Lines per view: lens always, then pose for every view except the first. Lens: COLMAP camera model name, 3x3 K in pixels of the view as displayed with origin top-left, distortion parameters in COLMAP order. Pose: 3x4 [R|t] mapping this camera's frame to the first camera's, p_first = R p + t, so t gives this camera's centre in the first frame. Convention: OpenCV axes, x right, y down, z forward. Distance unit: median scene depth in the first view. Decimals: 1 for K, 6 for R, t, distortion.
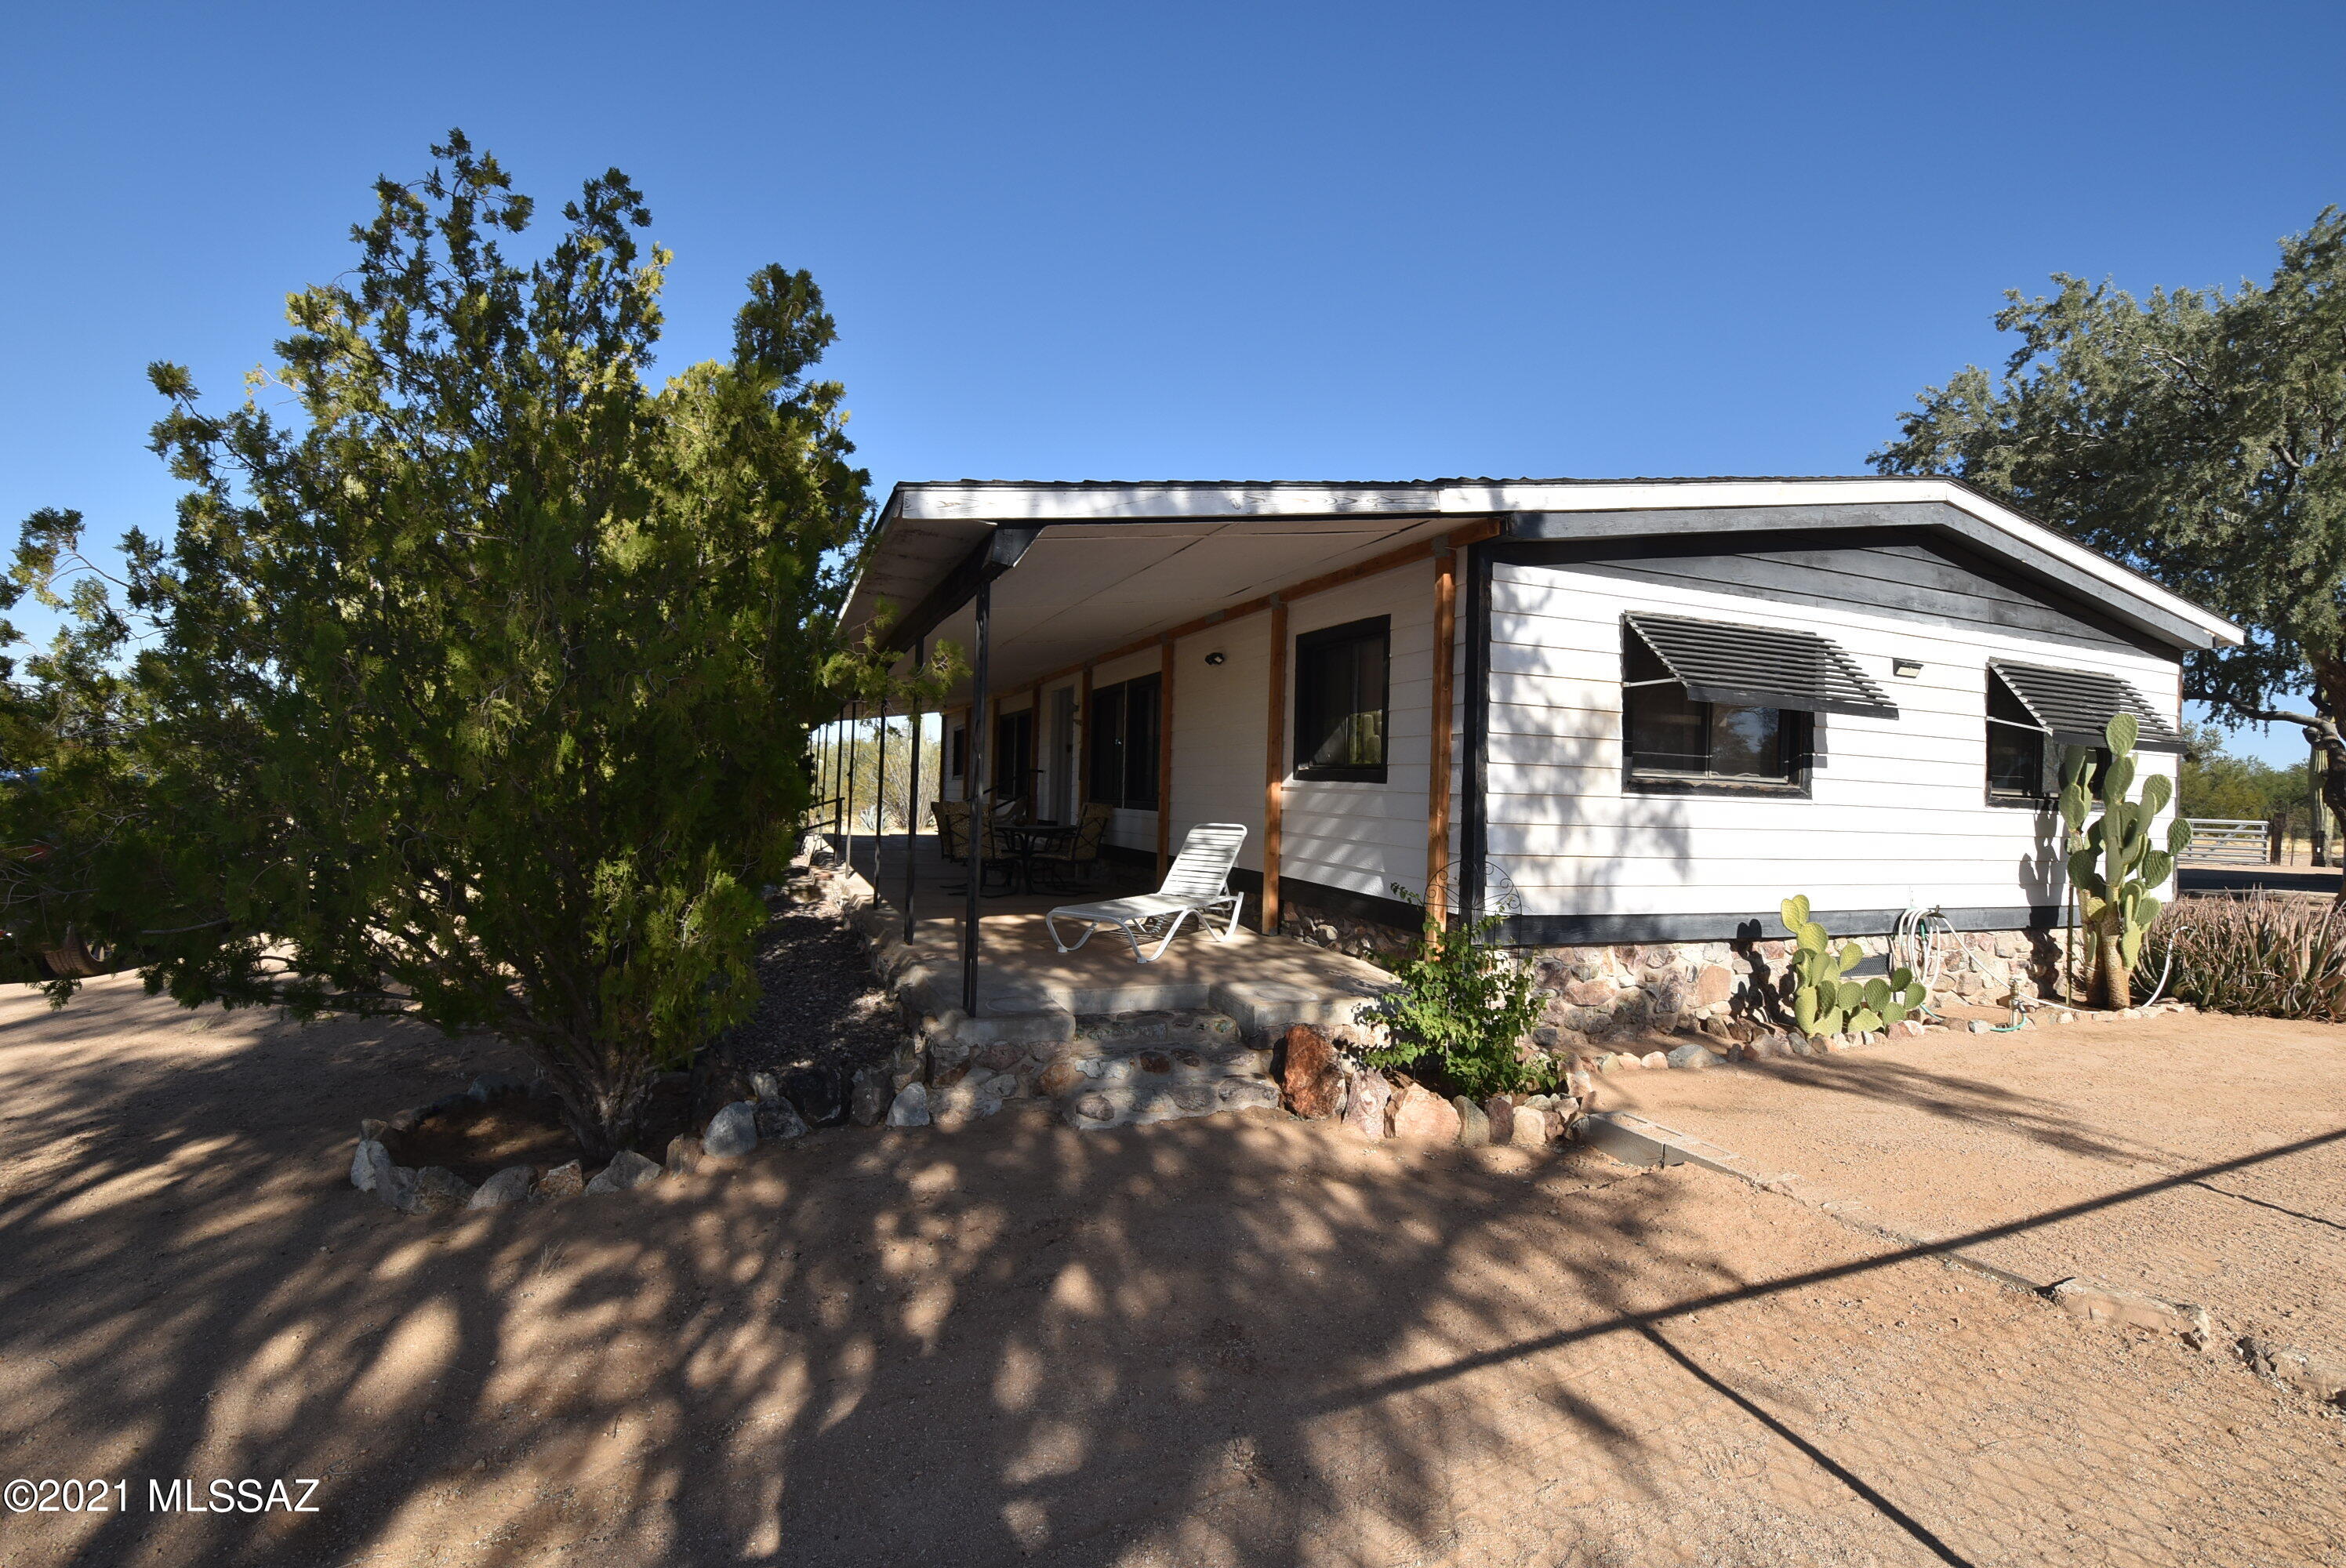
lens RADIAL K [[1023.1, 0, 1173.0], [0, 1023.1, 783.0], [0, 0, 1]] dist [-0.003582, -0.011731]
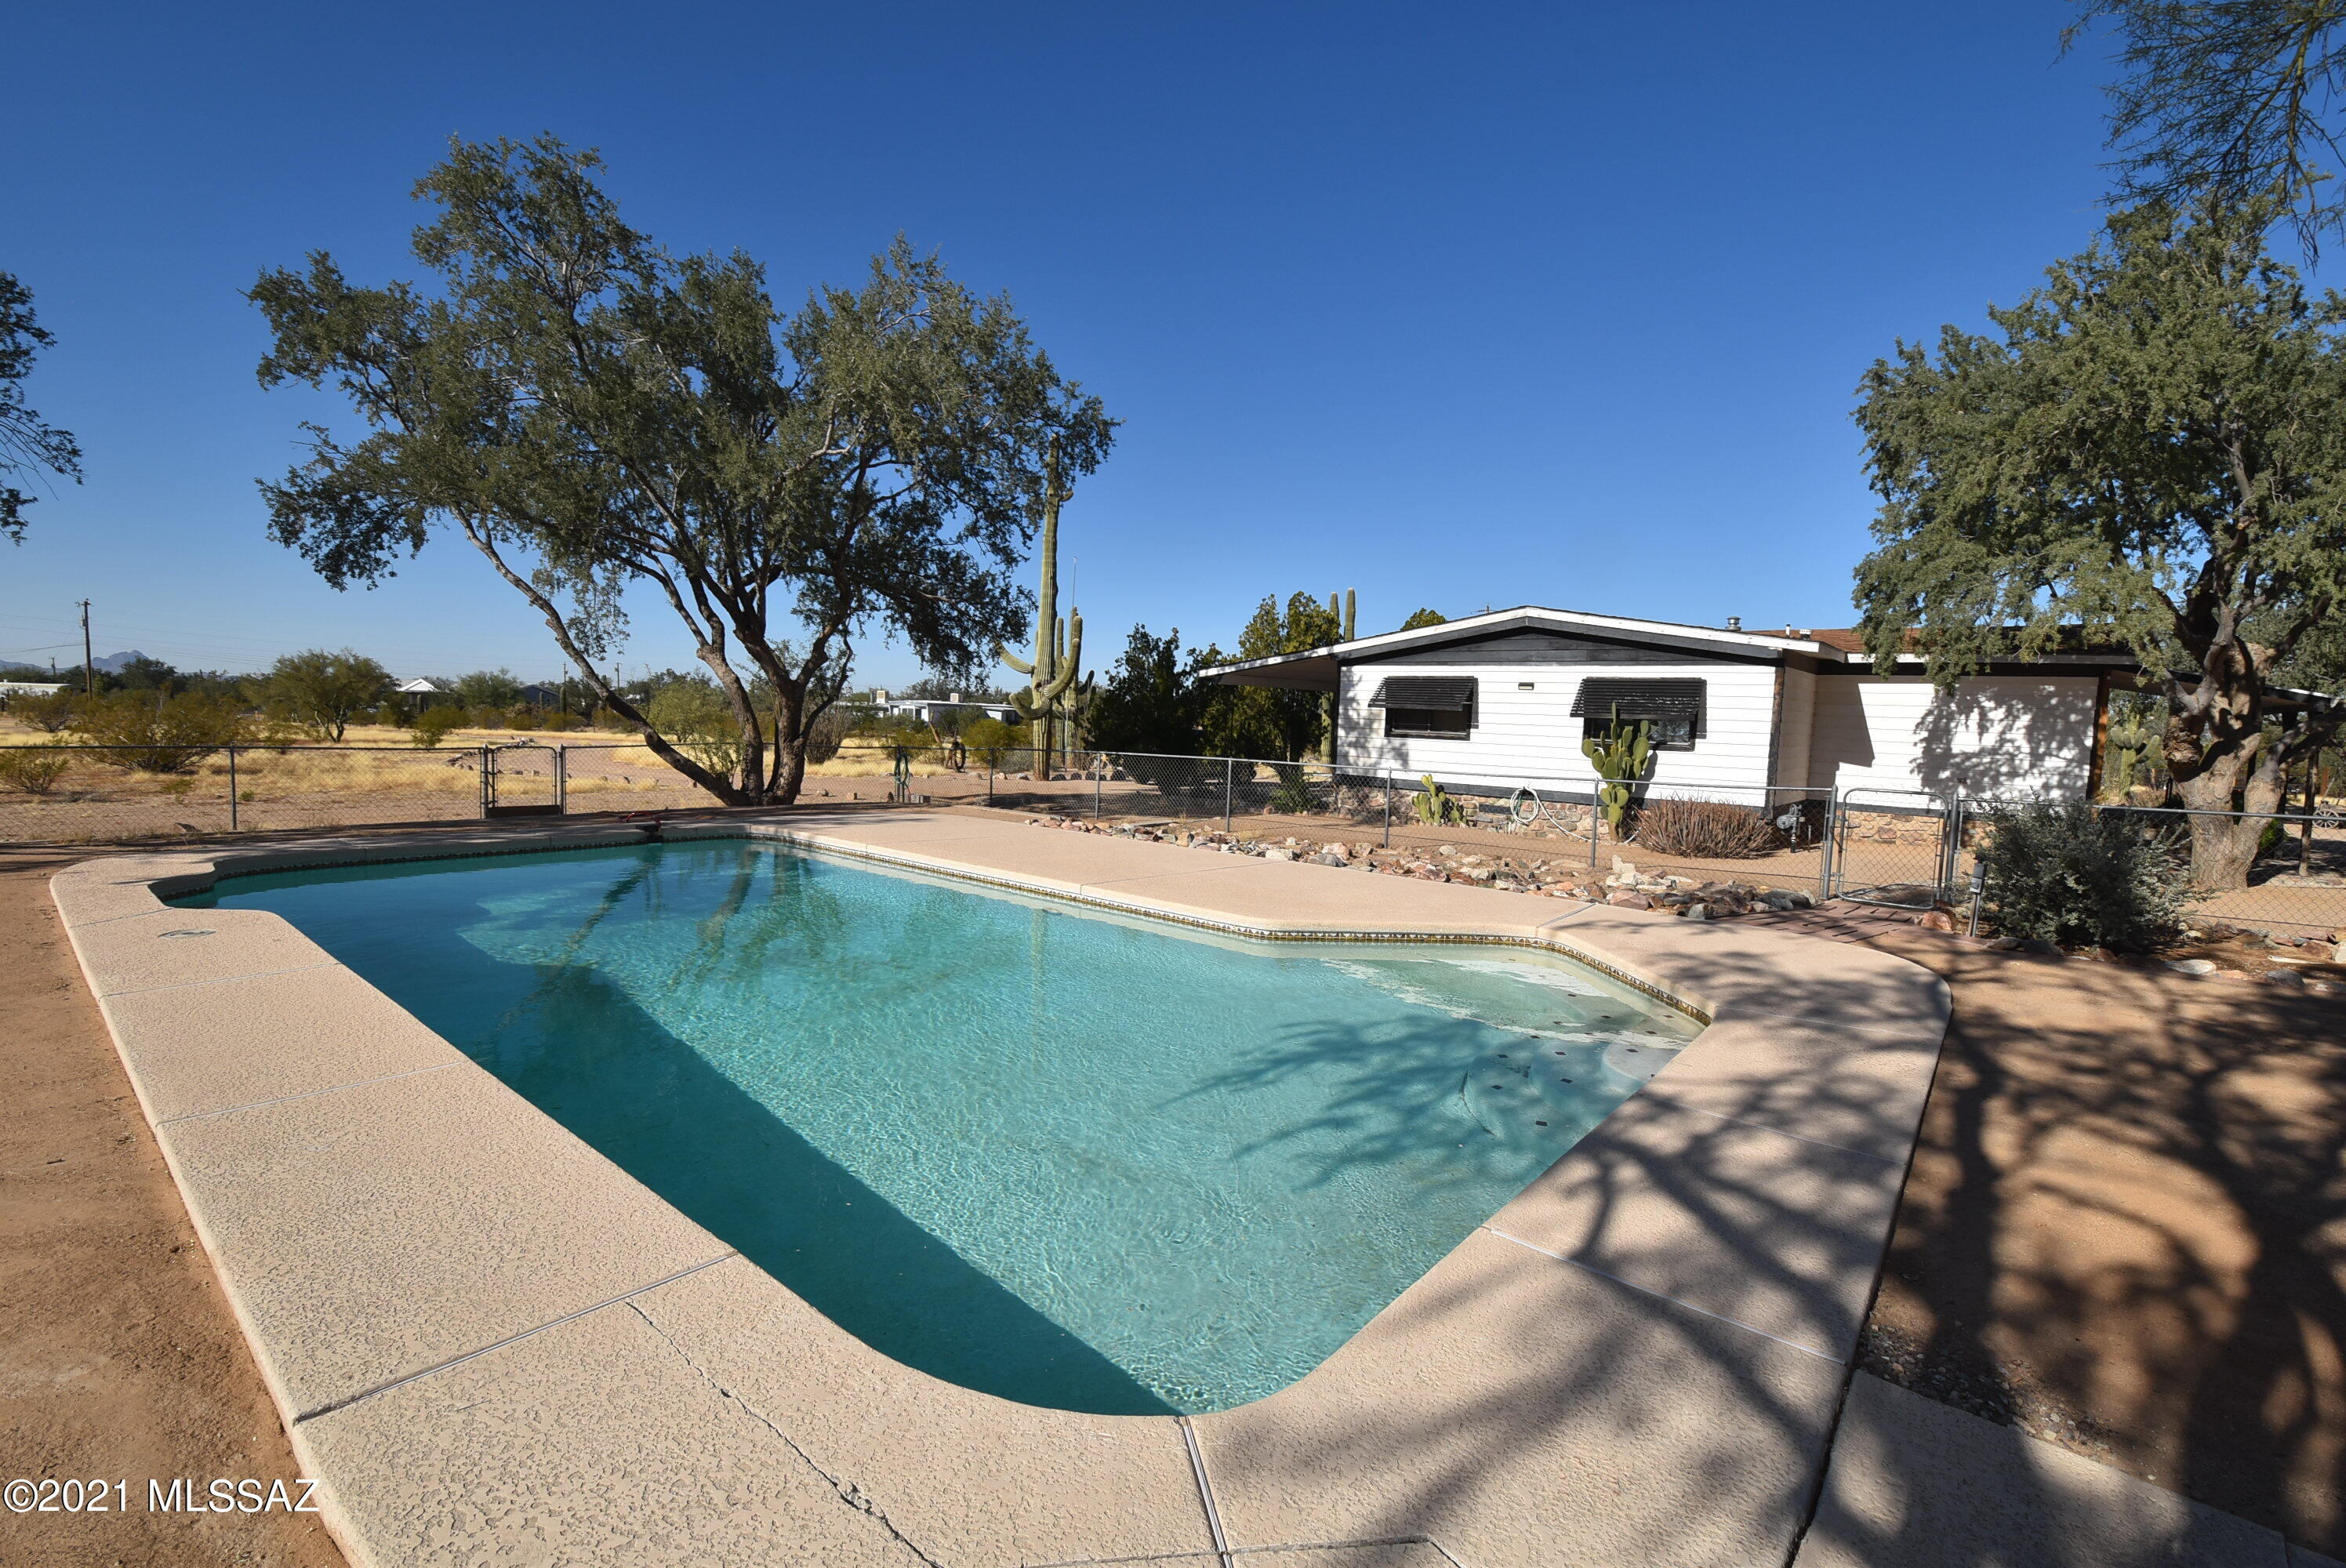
lens RADIAL K [[1023.1, 0, 1160.5], [0, 1023.1, 798.0], [0, 0, 1]] dist [-0.003582, -0.011731]
pose [[0.448089, 0.055818, -0.892245, 2.869819], [-0.022678, 0.998437, 0.051072, 0.050113], [0.893701, -0.002650, 0.448655, -0.945172]]
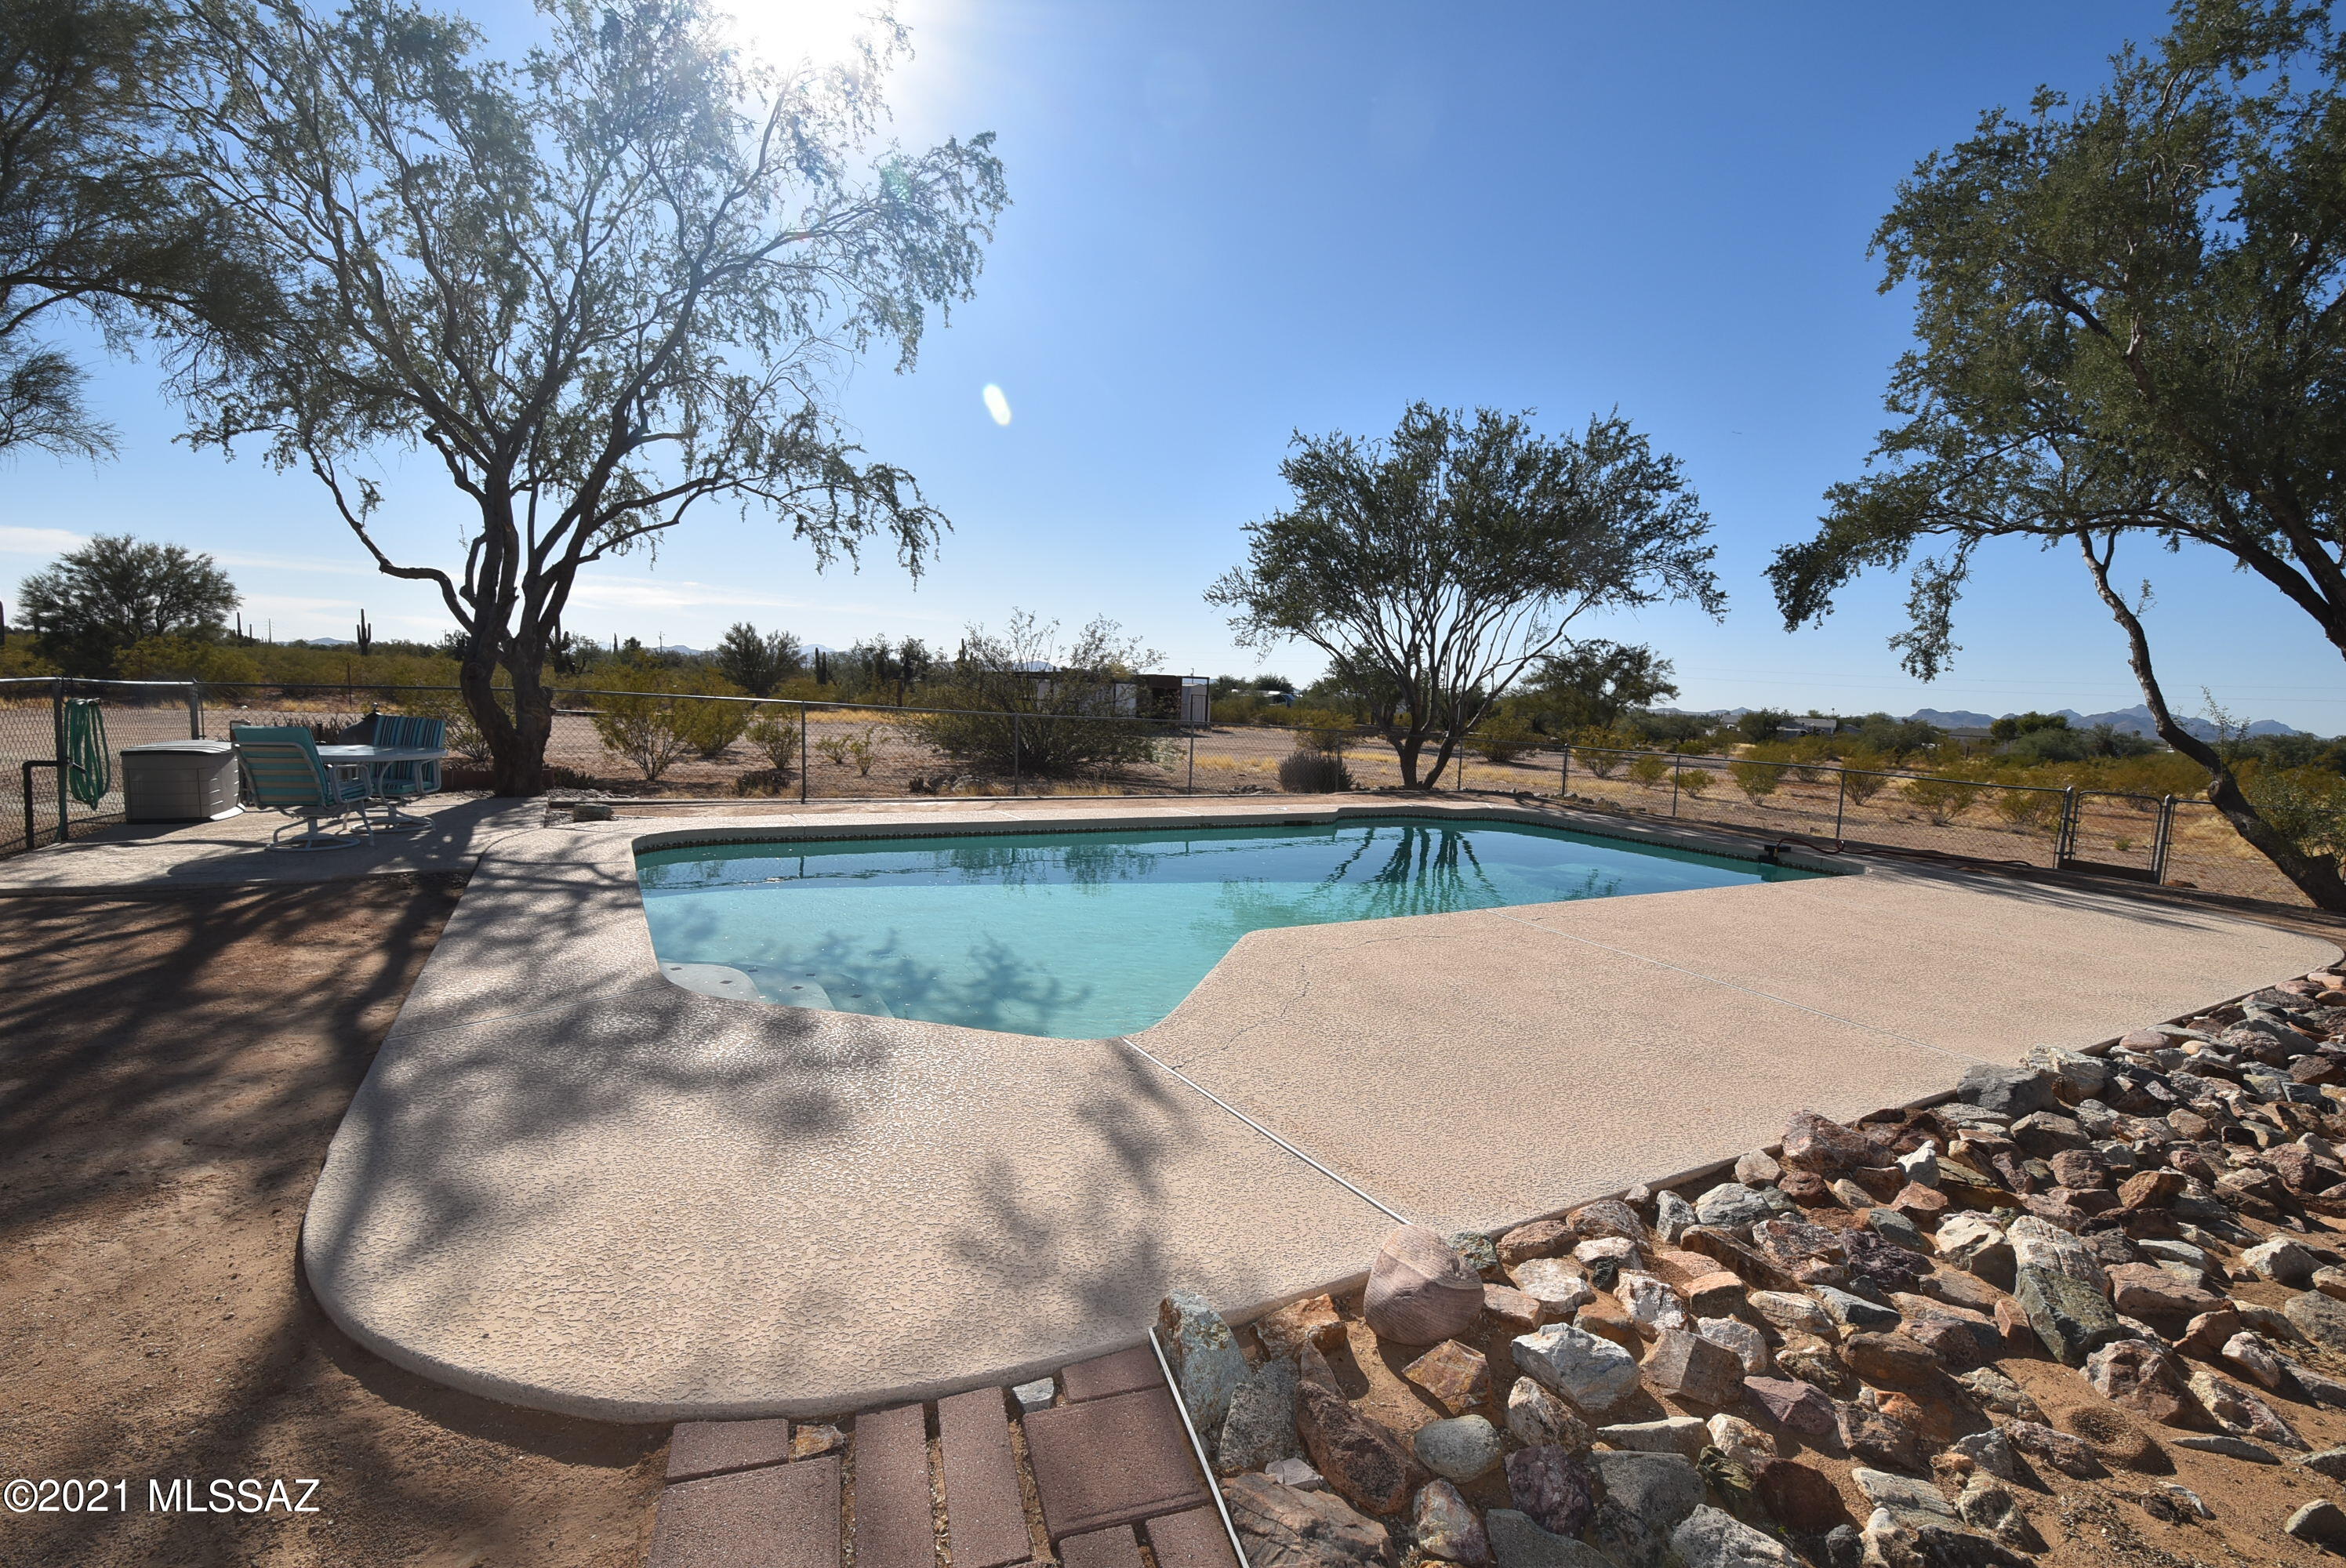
lens RADIAL K [[1023.1, 0, 1170.8], [0, 1023.1, 784.6], [0, 0, 1]] dist [-0.003582, -0.011731]
pose [[-0.991570, -0.067147, -0.110817, 2.070004], [-0.077001, 0.993213, 0.087176, 0.038147], [0.104211, 0.094974, -0.990010, 0.615831]]
